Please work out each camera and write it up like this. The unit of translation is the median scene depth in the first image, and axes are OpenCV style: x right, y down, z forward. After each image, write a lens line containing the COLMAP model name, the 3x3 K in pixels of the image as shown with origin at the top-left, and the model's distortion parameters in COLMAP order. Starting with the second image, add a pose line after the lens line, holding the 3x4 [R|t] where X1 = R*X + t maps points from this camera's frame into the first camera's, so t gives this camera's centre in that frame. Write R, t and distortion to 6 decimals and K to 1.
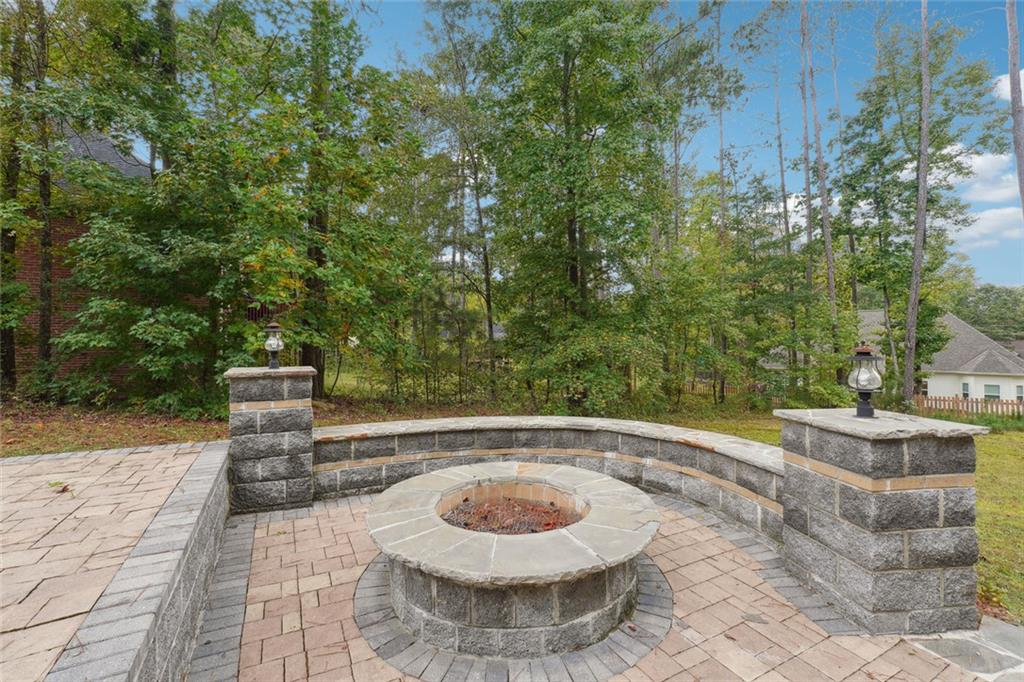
lens RADIAL K [[439.2, 0, 509.2], [0, 439.2, 333.4], [0, 0, 1]] dist [-0.022786, 0.007156]
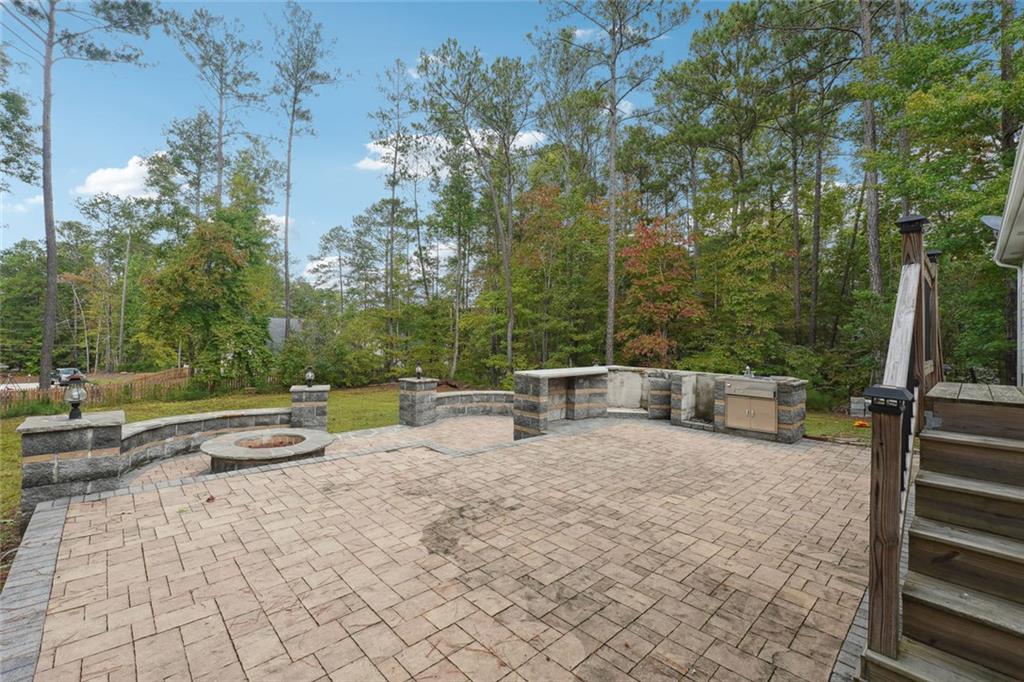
lens RADIAL K [[430.2, 0, 512.0], [0, 430.2, 341.0], [0, 0, 1]] dist [-0.008921, 0.000388]
pose [[-0.287156, -0.007346, 0.957856, -1.698434], [-0.036269, 0.999337, -0.003209, -0.126602], [-0.957197, -0.035662, -0.287232, 0.288631]]
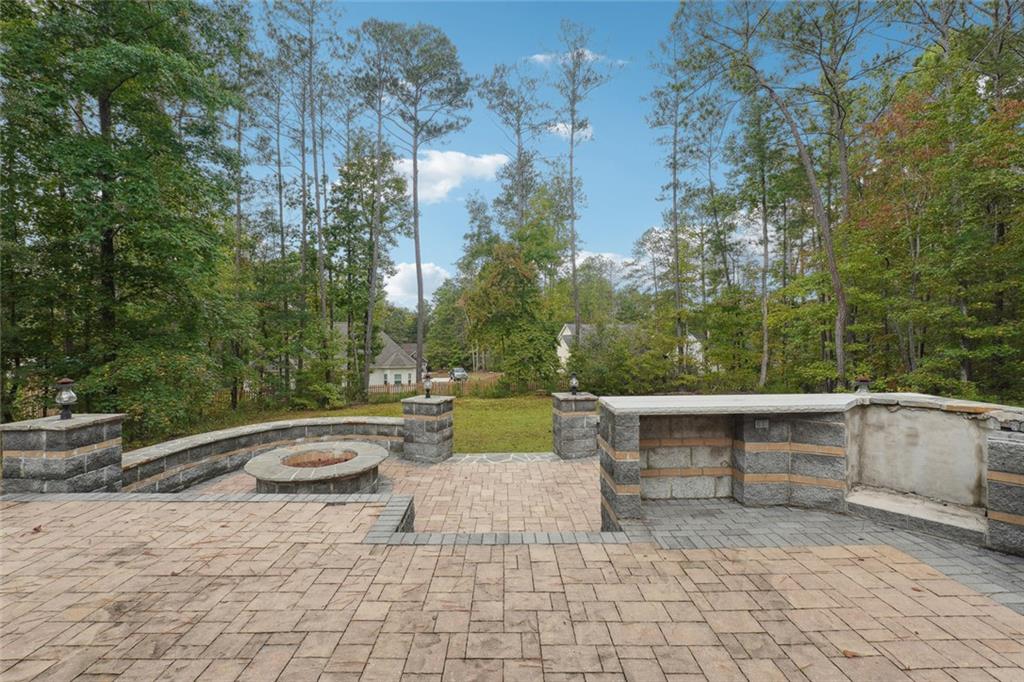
lens RADIAL K [[439.2, 0, 509.2], [0, 439.2, 333.4], [0, 0, 1]] dist [-0.022786, 0.007156]
pose [[0.439785, 0.015354, 0.897972, -0.991478], [-0.014694, 0.999843, -0.009899, -0.137609], [-0.897983, -0.008842, 0.439942, -0.493010]]
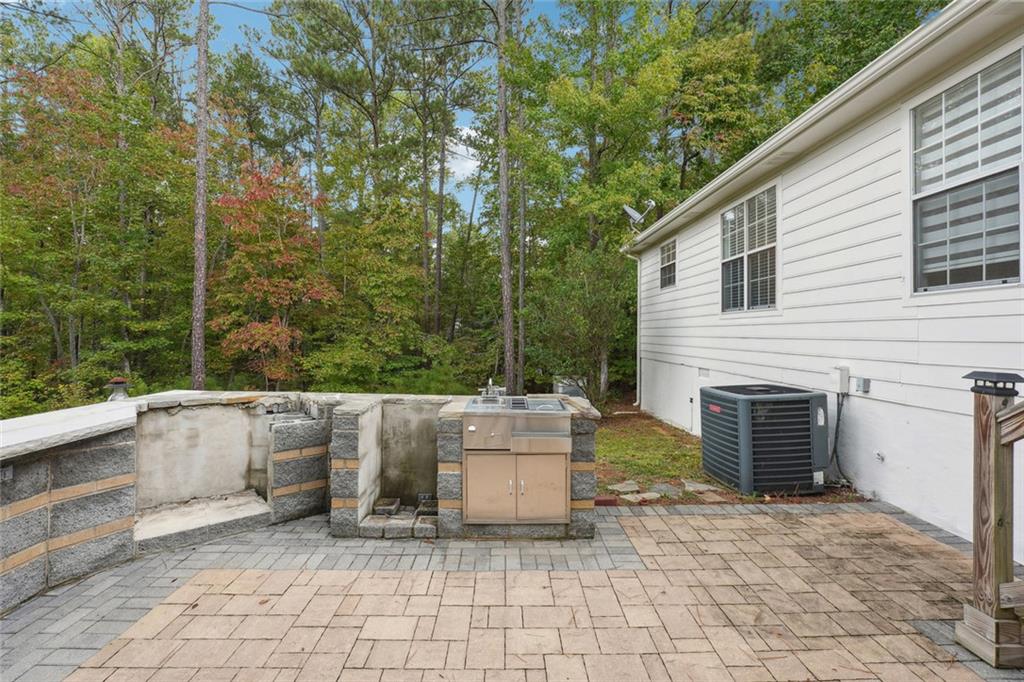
lens RADIAL K [[439.2, 0, 509.2], [0, 439.2, 333.4], [0, 0, 1]] dist [-0.022786, 0.007156]
pose [[-0.898303, -0.003160, 0.439364, -0.724667], [-0.013569, 0.999697, -0.020553, -0.135700], [-0.439166, -0.024424, -0.898074, -0.366541]]
